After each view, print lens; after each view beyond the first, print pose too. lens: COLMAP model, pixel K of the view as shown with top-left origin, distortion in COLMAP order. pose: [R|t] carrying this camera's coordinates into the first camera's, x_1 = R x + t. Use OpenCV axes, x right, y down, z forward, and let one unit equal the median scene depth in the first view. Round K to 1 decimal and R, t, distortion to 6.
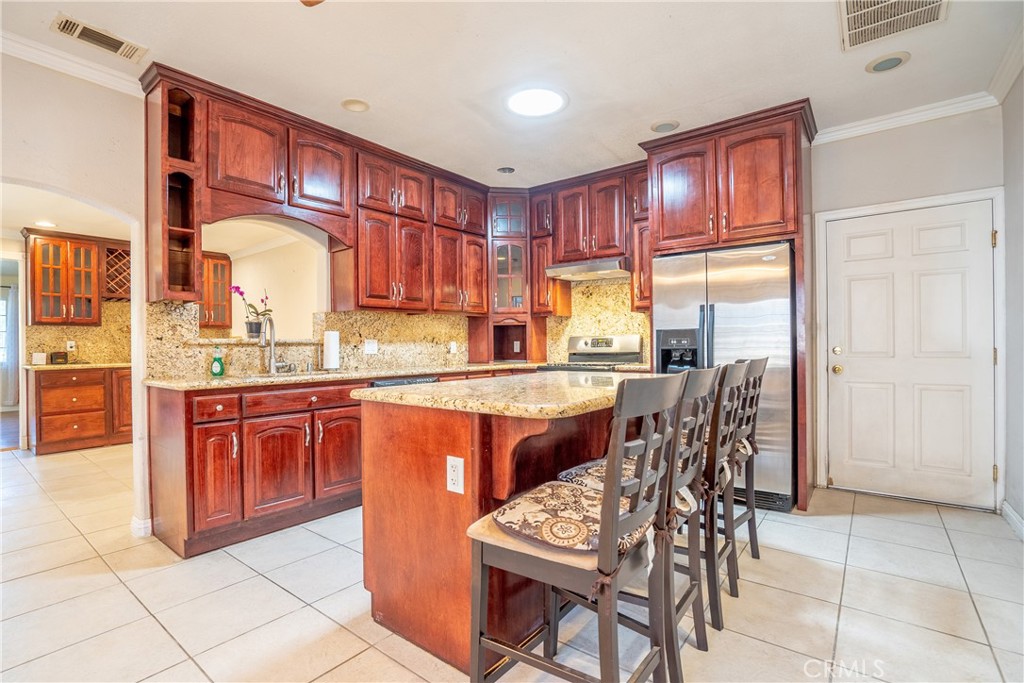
lens RADIAL K [[473.8, 0, 498.6], [0, 473.8, 344.5], [0, 0, 1]] dist [-0.040979, 0.000112]
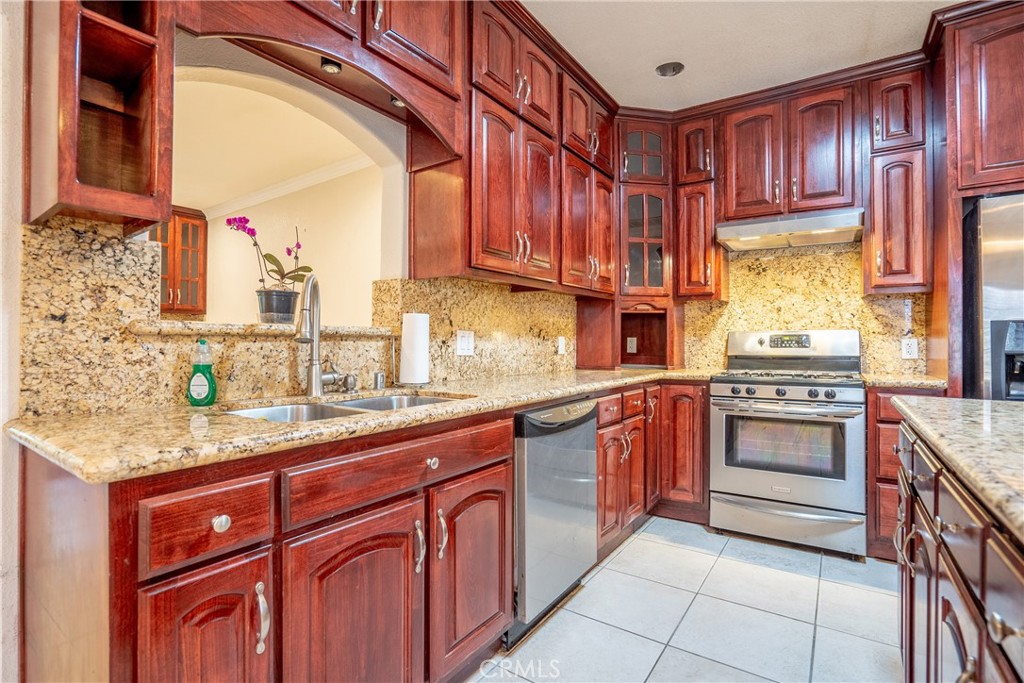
lens RADIAL K [[480.9, 0, 503.1], [0, 480.9, 336.3], [0, 0, 1]] dist [-0.037276, 0.000718]
pose [[0.998113, 0.014058, 0.059778, -0.295654], [-0.013488, 0.999860, -0.009932, 0.001932], [-0.059909, 0.009107, 0.998162, 0.458066]]
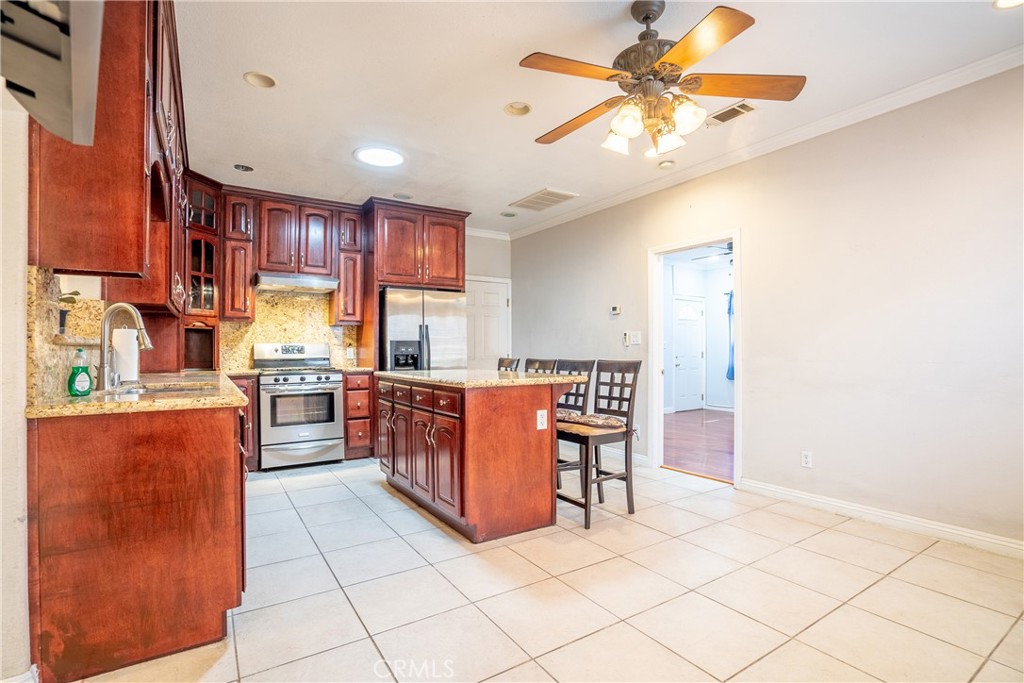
lens RADIAL K [[473.8, 0, 498.6], [0, 473.8, 344.5], [0, 0, 1]] dist [-0.040979, 0.000112]
pose [[0.337674, 0.021475, 0.941018, -0.840301], [-0.000712, 0.999745, -0.022560, 0.010938], [-0.941263, 0.006948, 0.337604, 0.237554]]
